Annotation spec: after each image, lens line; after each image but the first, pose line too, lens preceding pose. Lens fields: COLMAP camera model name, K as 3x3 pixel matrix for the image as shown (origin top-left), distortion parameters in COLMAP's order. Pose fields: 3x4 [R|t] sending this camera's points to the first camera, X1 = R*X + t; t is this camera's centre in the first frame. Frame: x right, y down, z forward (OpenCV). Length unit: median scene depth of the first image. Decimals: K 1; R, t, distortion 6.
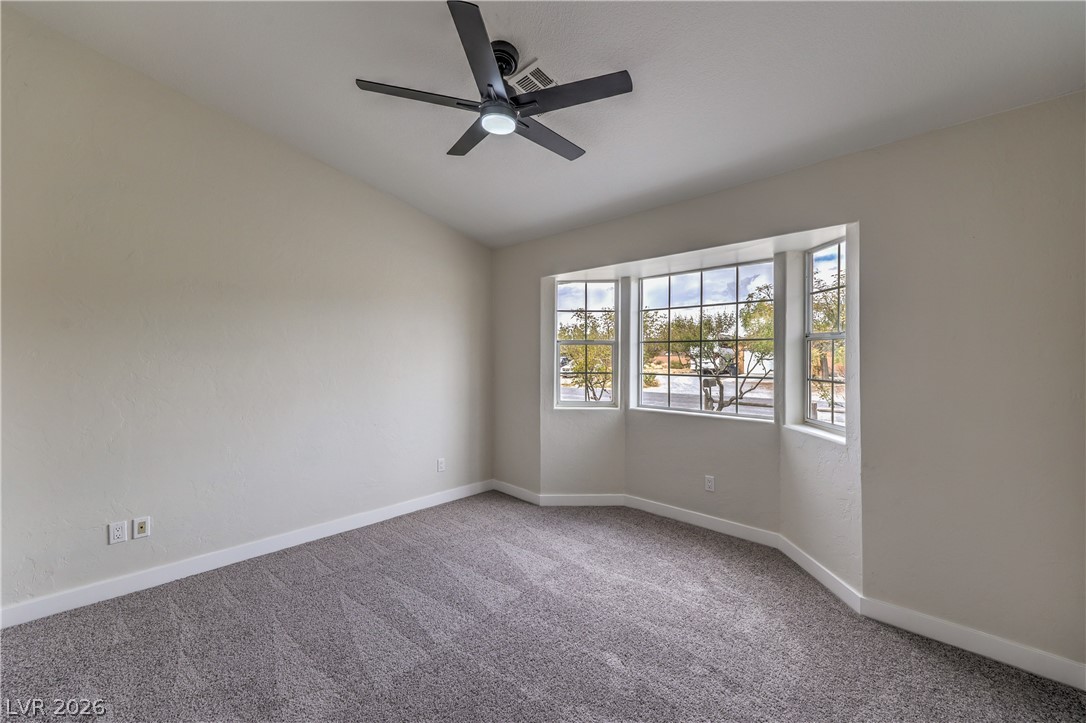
lens RADIAL K [[434.7, 0, 544.6], [0, 434.7, 353.9], [0, 0, 1]] dist [0.004347, -0.000509]
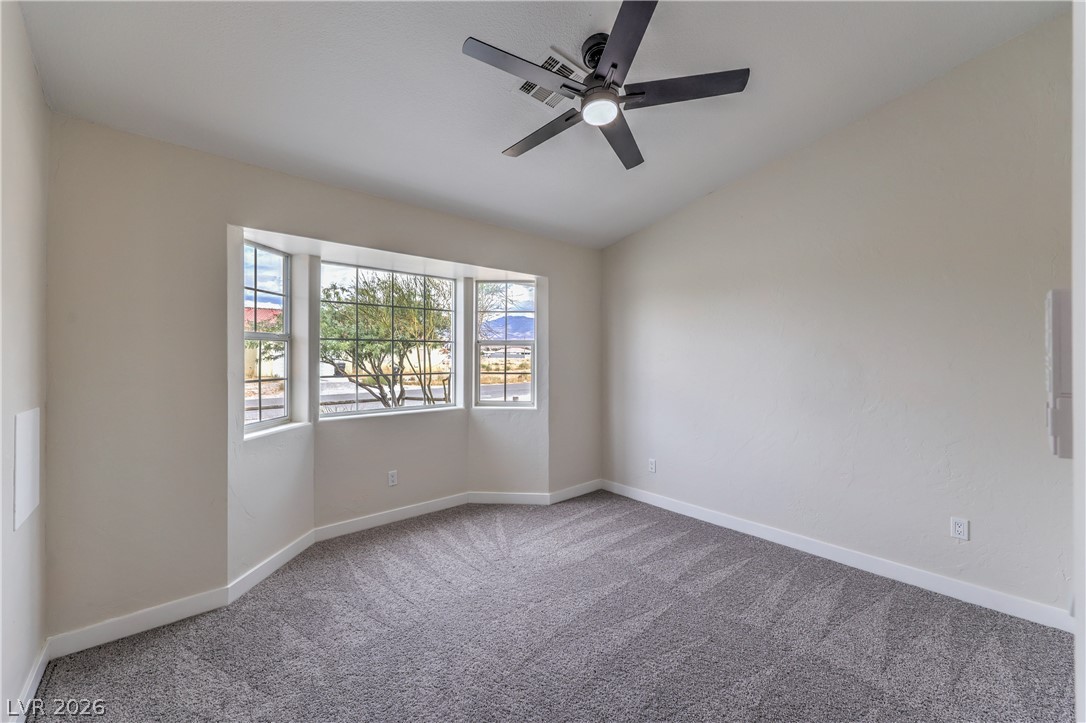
lens RADIAL K [[434.7, 0, 544.3], [0, 434.7, 361.8], [0, 0, 1]] dist [0.004347, -0.000509]
pose [[0.082976, -0.012859, 0.996469, -0.735229], [-0.002558, 0.999911, 0.013116, 0.005566], [-0.996548, -0.003638, 0.082935, 0.658349]]
